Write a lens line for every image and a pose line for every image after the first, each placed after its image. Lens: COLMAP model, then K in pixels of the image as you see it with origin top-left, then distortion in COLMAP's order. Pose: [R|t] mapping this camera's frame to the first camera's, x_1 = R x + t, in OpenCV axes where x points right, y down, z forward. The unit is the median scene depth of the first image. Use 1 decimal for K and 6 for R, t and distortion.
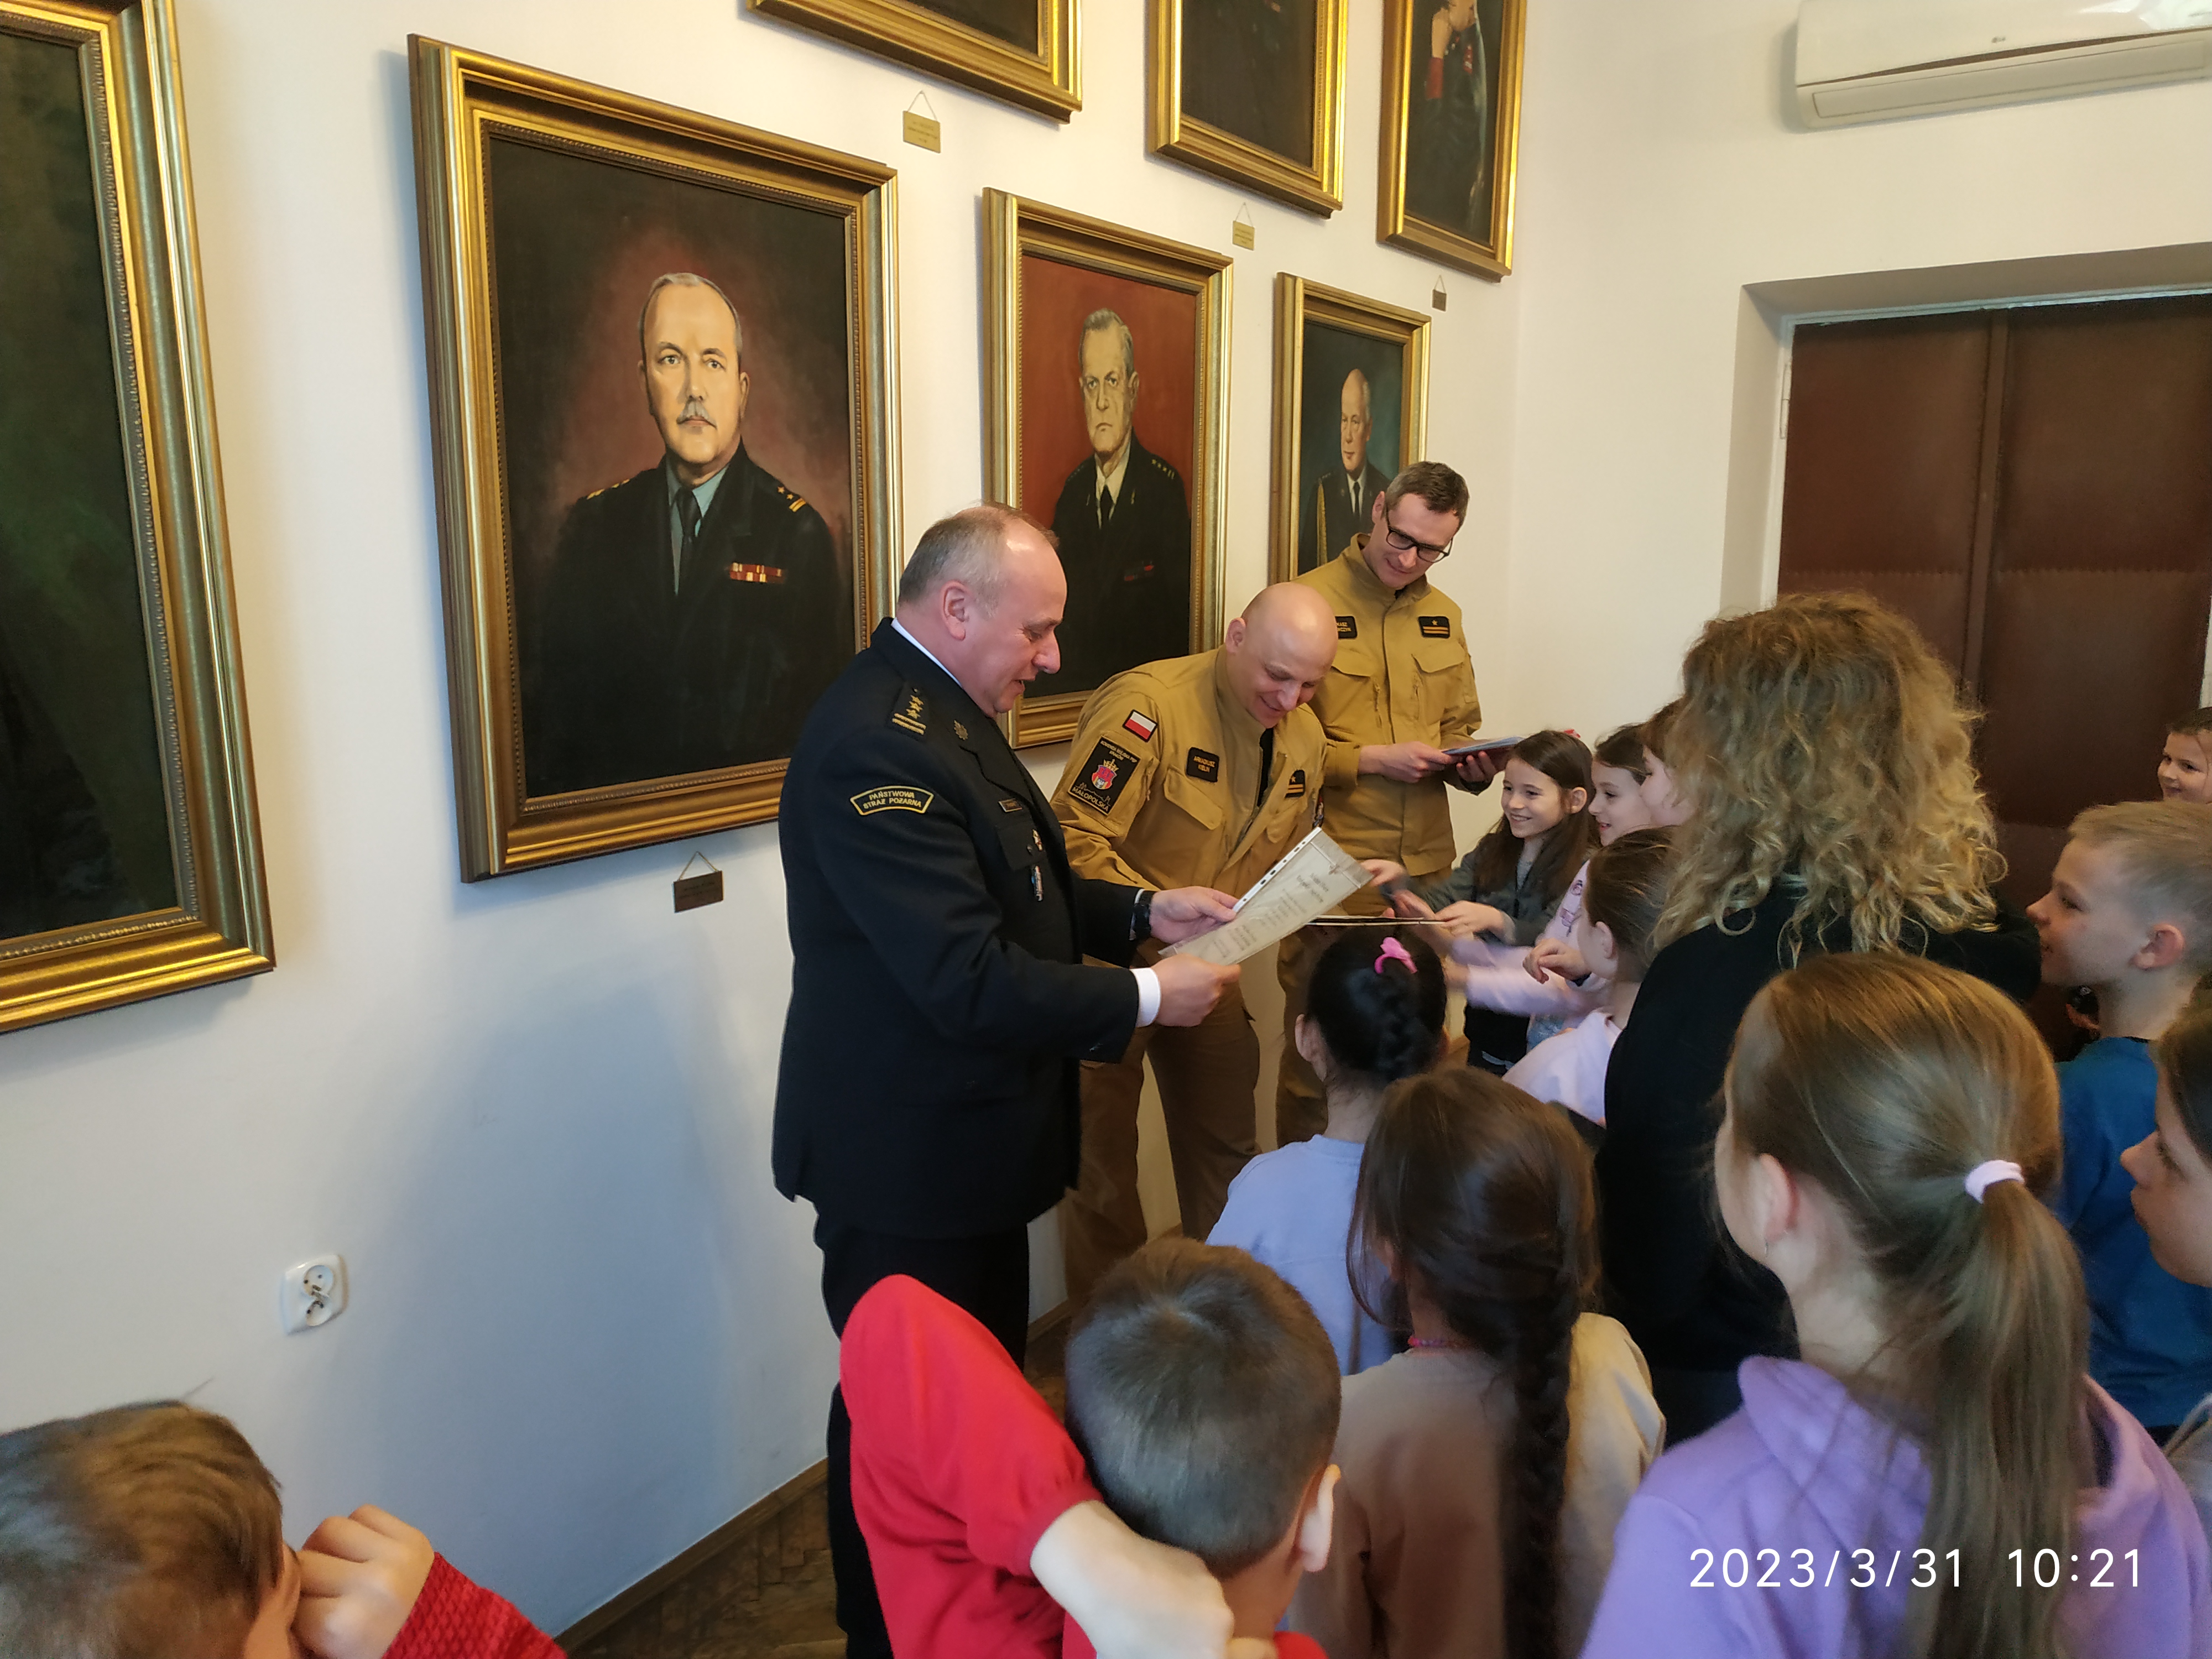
lens RADIAL K [[1589.1, 0, 1100.8], [0, 1589.1, 808.4], [0, 0, 1]] dist [0.064548, -0.136809]
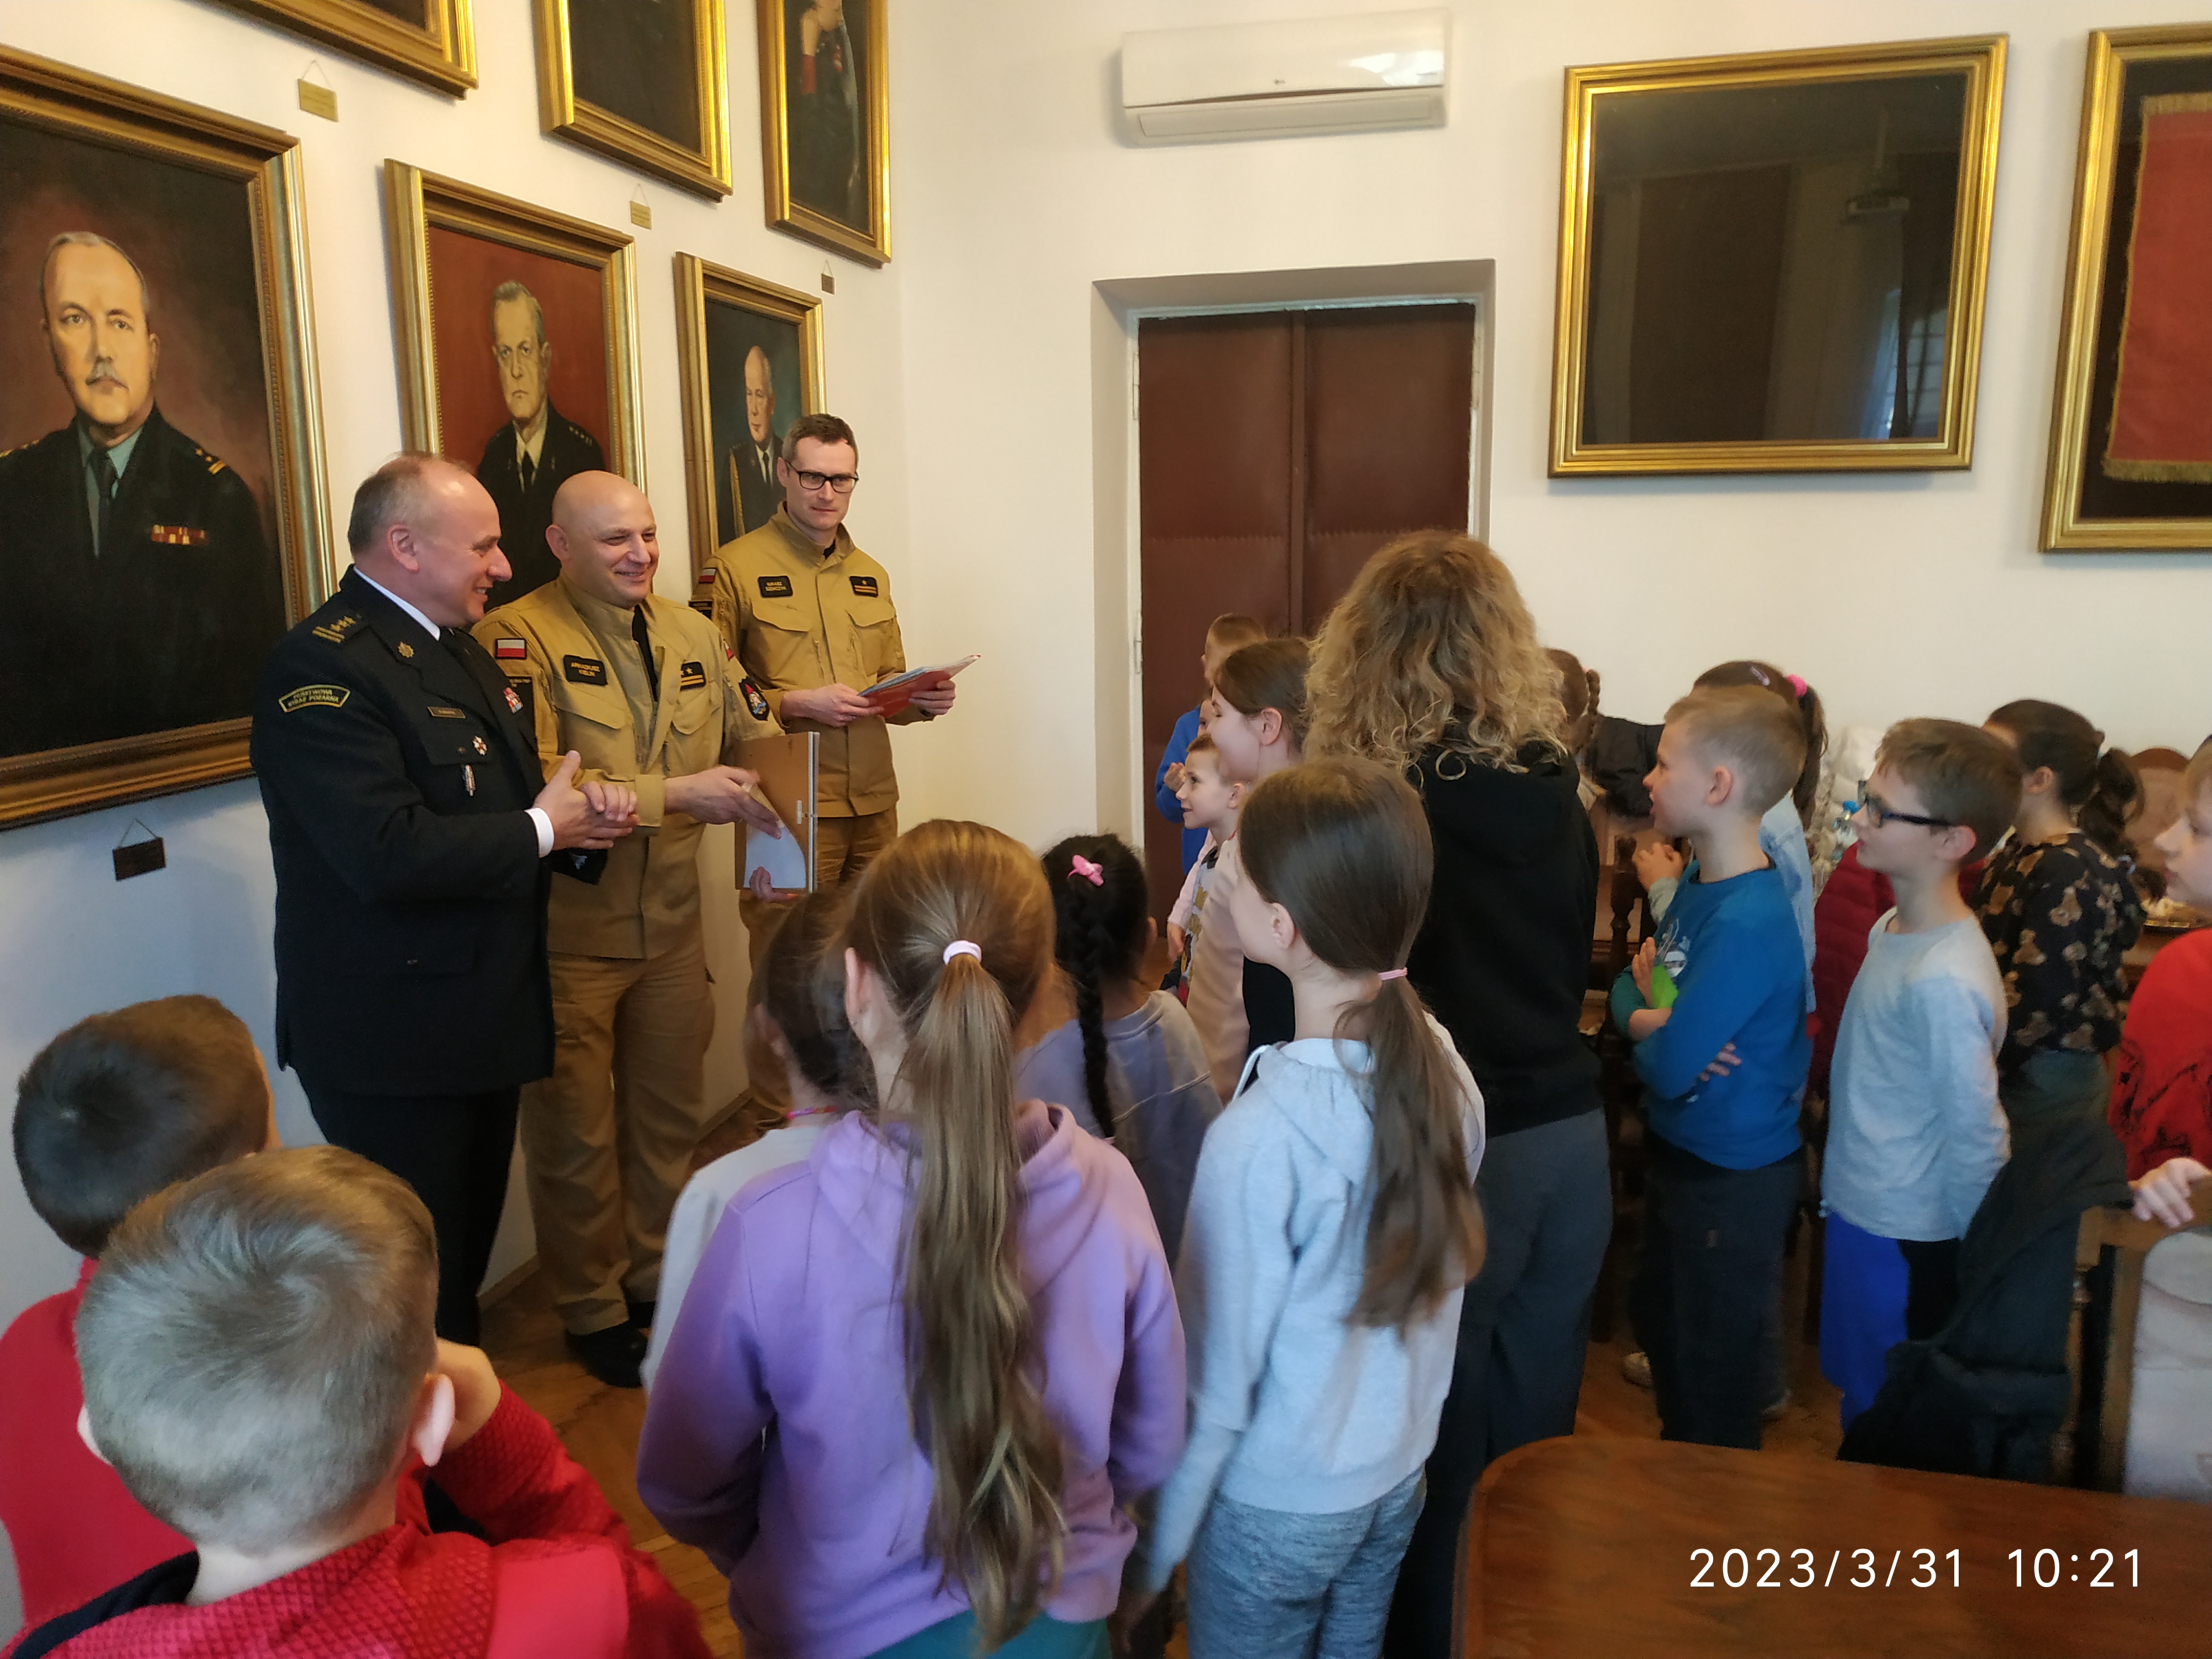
lens RADIAL K [[1610.4, 0, 1106.0], [0, 1610.4, 829.5], [0, 0, 1]] dist [-0.009462, -0.008413]
pose [[0.932125, -0.074969, 0.354292, -0.034172], [0.066342, 0.997131, 0.036452, 0.029301], [-0.356008, -0.010474, 0.934424, -0.112166]]
